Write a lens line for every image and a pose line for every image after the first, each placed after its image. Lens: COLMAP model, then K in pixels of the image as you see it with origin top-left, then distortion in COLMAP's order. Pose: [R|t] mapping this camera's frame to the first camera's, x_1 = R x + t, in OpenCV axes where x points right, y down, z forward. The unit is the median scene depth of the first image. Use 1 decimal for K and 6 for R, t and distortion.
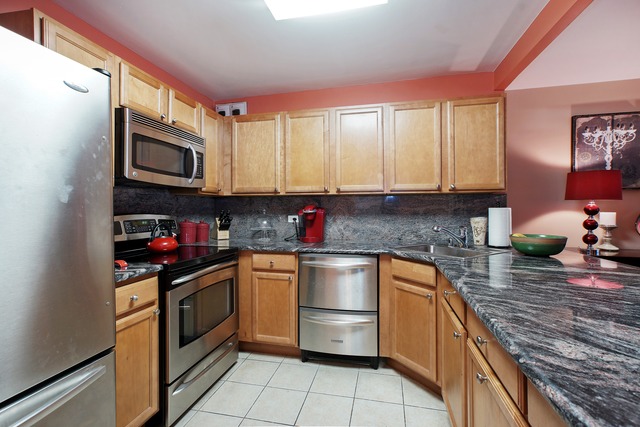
lens RADIAL K [[293.0, 0, 320.0], [0, 293.0, 213.5], [0, 0, 1]] dist [-0.030364, 0.025740]
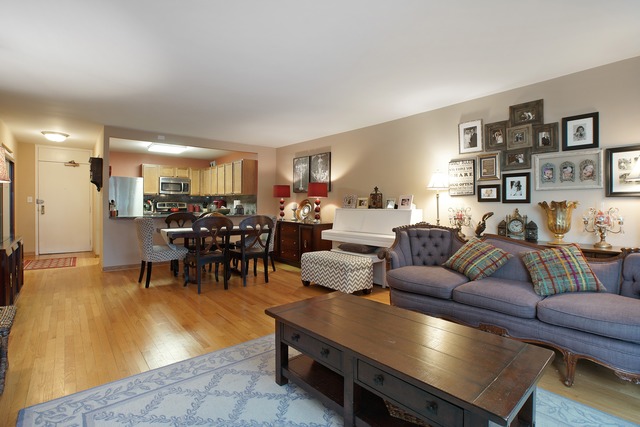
lens RADIAL K [[310.1, 0, 320.0], [0, 310.1, 213.5], [0, 0, 1]] dist [-0.044151, 0.000442]
pose [[0.794160, 0.029283, -0.607003, 2.739079], [-0.020994, 0.999564, 0.020754, 0.025313], [0.607346, -0.003738, 0.794429, -0.803580]]
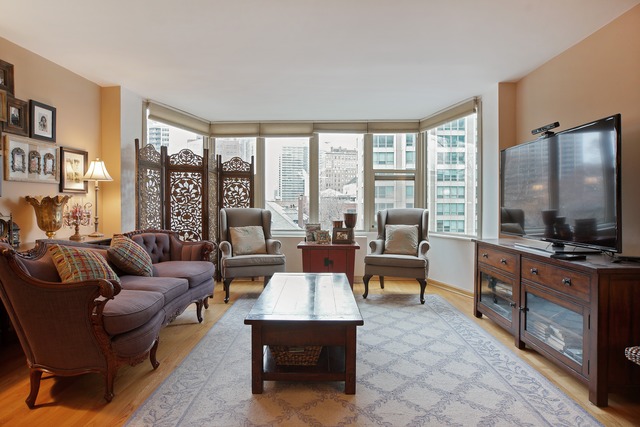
lens RADIAL K [[365.0, 0, 319.8], [0, 365.0, 209.2], [0, 0, 1]] dist [-0.040262, 0.025832]
pose [[-0.201091, -0.004420, 0.979563, 1.371691], [0.012819, 0.999892, 0.007143, 0.032512], [-0.979489, 0.013993, -0.201013, -0.006359]]
